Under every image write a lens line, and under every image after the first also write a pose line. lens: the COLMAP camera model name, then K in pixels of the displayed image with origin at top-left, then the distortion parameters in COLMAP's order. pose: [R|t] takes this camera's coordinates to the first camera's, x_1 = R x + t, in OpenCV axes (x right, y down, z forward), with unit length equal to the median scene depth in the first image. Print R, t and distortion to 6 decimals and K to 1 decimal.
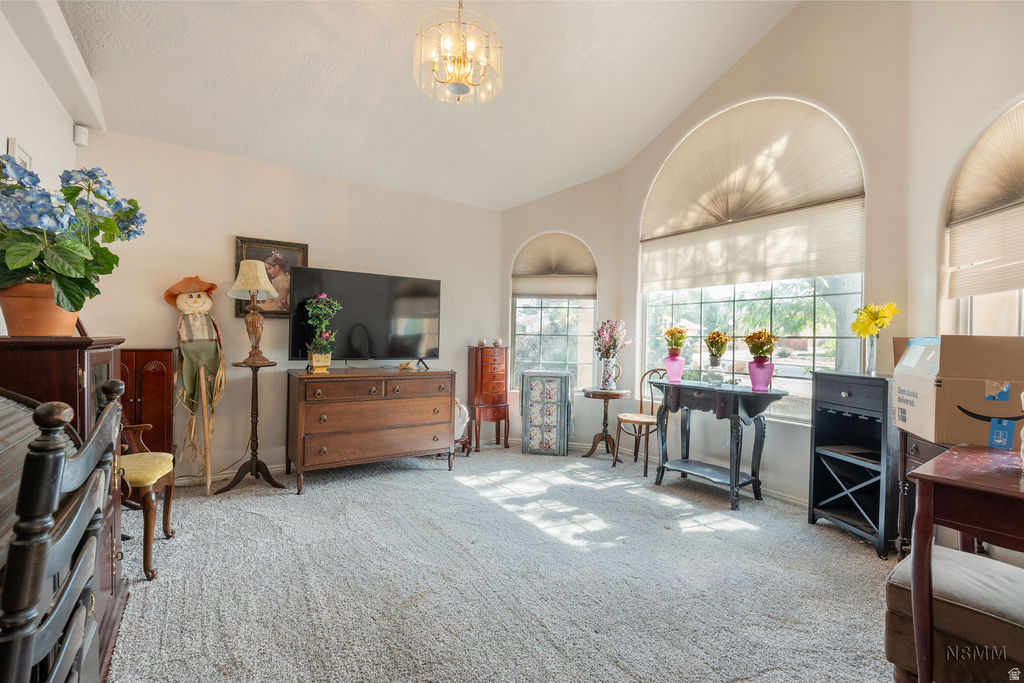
lens RADIAL K [[450.0, 0, 516.0], [0, 450.0, 342.3], [0, 0, 1]] dist [-0.012699, -0.000007]
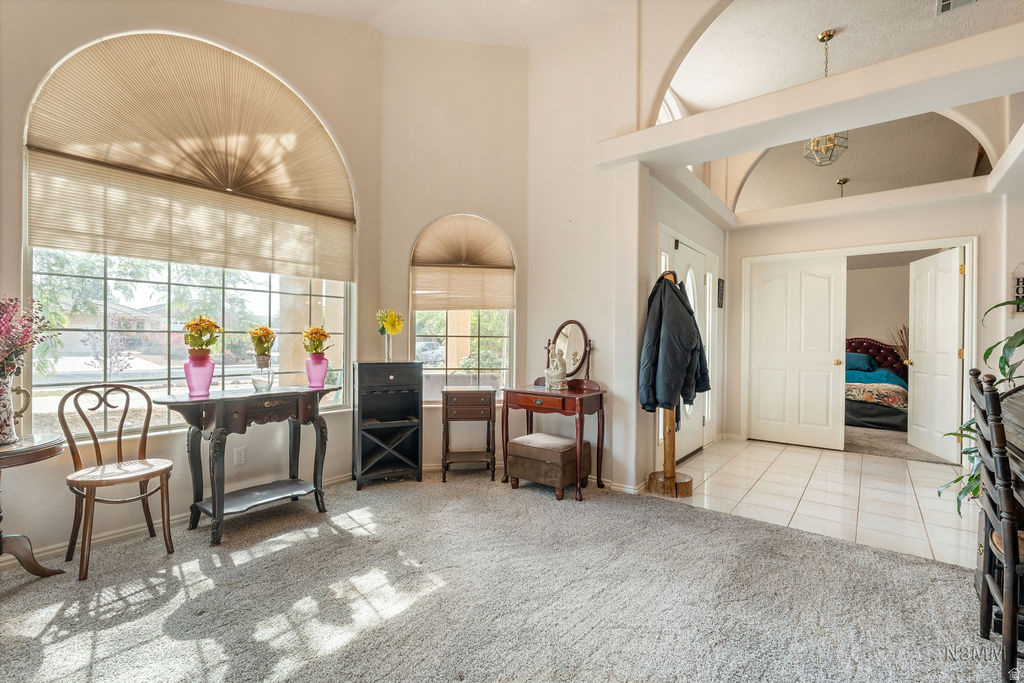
lens RADIAL K [[450.0, 0, 515.8], [0, 450.0, 339.3], [0, 0, 1]] dist [-0.012699, -0.000007]
pose [[-0.297871, -0.019966, 0.954397, -0.521557], [-0.002753, 0.999795, 0.020056, -0.019470], [-0.954602, 0.003347, -0.297865, 0.826946]]
